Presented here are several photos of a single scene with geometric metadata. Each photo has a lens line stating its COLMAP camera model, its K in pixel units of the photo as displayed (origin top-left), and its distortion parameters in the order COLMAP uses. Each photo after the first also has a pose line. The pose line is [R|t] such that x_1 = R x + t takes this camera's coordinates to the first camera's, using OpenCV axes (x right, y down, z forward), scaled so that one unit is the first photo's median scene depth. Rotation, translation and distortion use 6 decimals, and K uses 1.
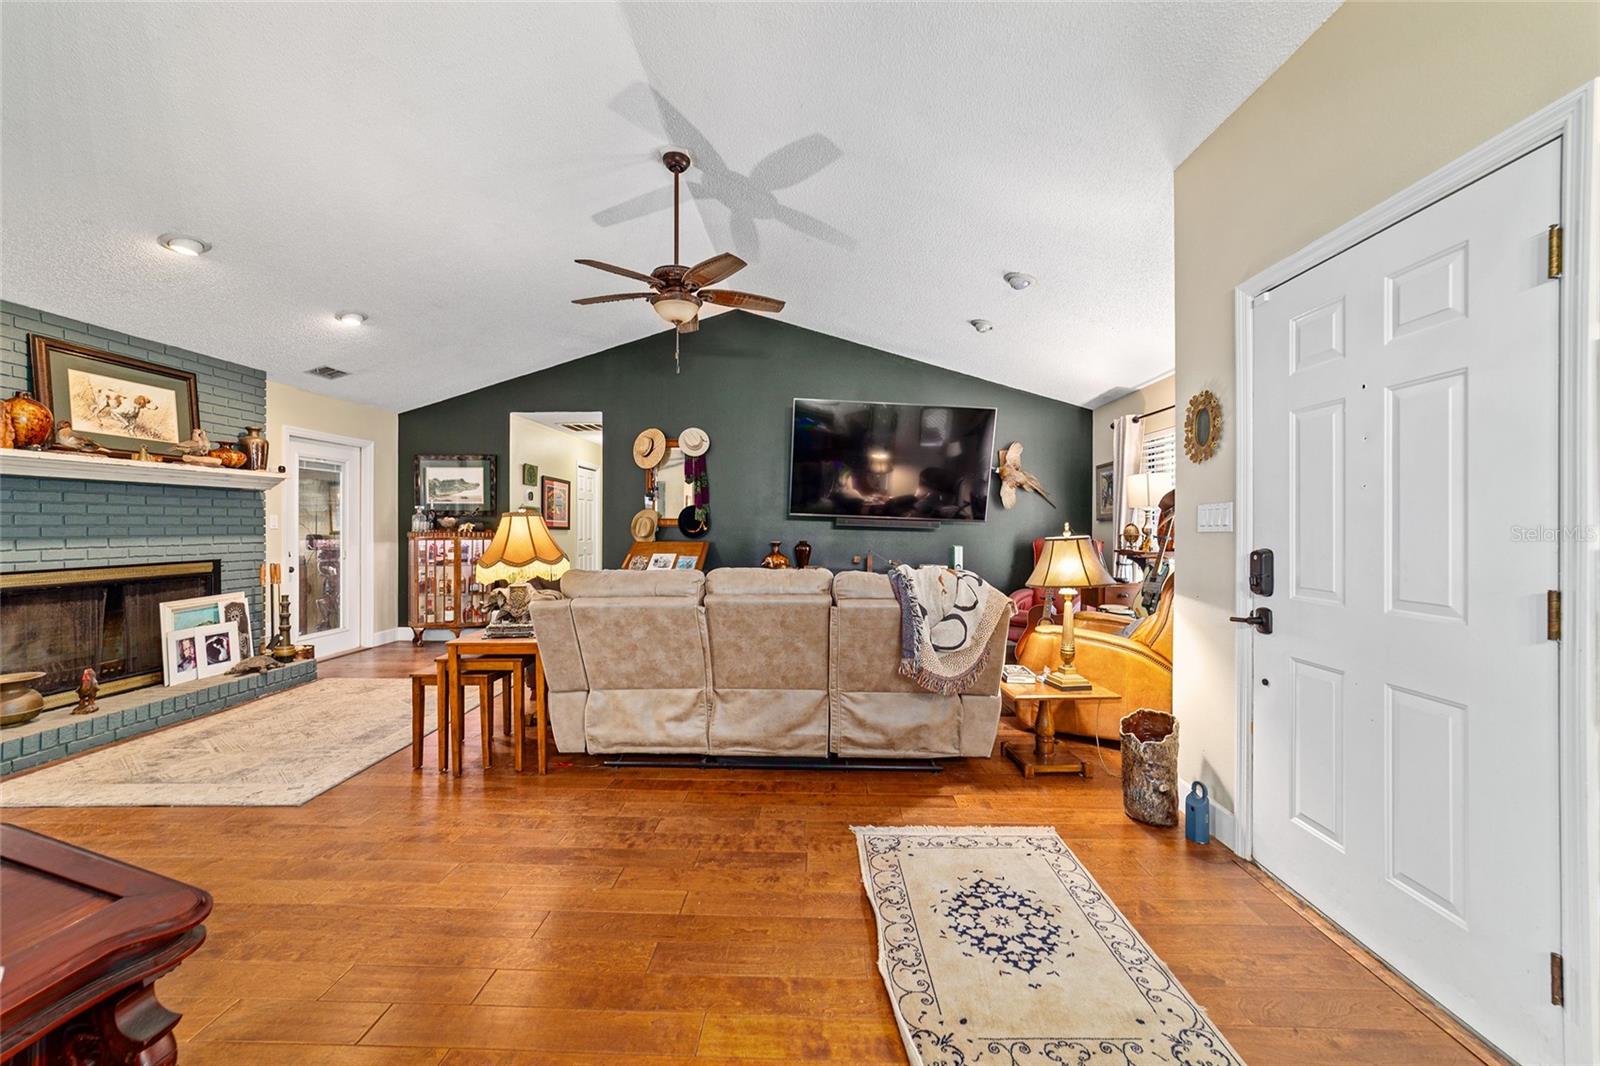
lens RADIAL K [[614.1, 0, 797.5], [0, 614.1, 526.3], [0, 0, 1]] dist [-0.020578, 0.009623]
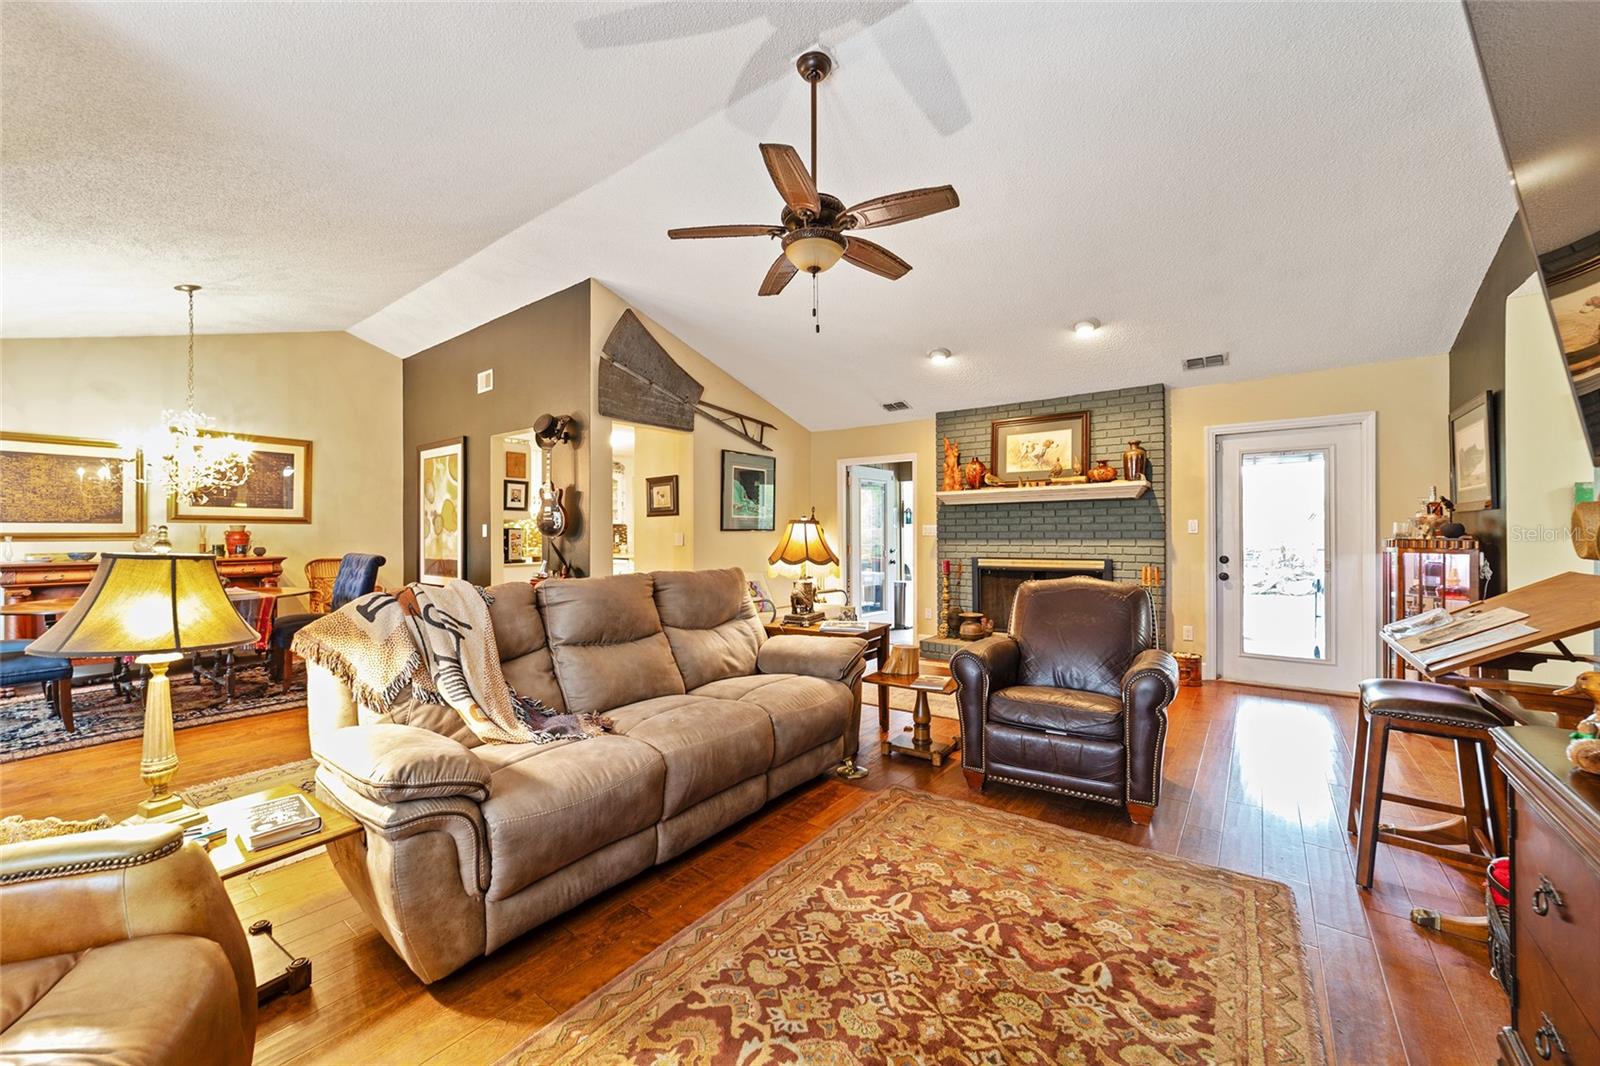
lens RADIAL K [[614.1, 0, 797.5], [0, 614.1, 526.3], [0, 0, 1]] dist [-0.020578, 0.009623]
pose [[-0.575029, -0.007717, -0.818096, 0.450159], [0.004108, 0.999916, -0.012319, 0.002779], [0.818123, -0.010445, -0.574949, 1.425121]]
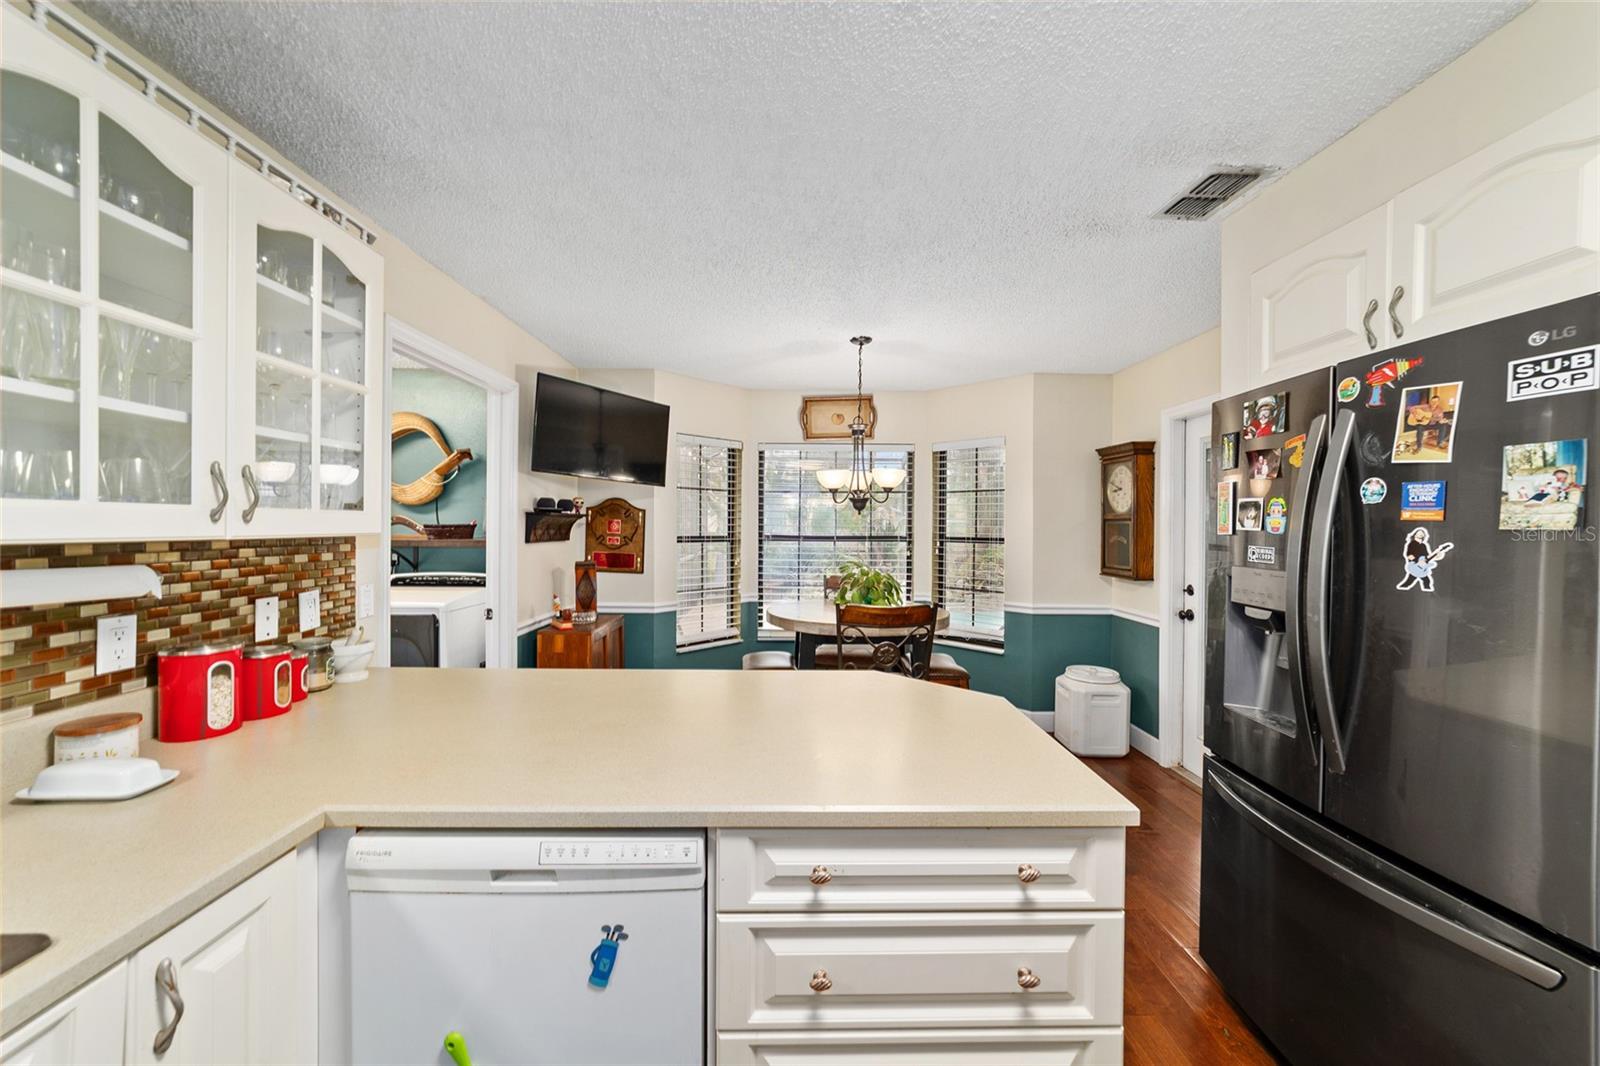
lens RADIAL K [[614.1, 0, 797.5], [0, 614.1, 526.3], [0, 0, 1]] dist [-0.020578, 0.009623]
pose [[0.050885, 0.003558, -0.998698, -0.727776], [-0.005905, 0.999977, 0.003261, -0.051076], [0.998687, 0.005731, 0.050905, -0.329369]]
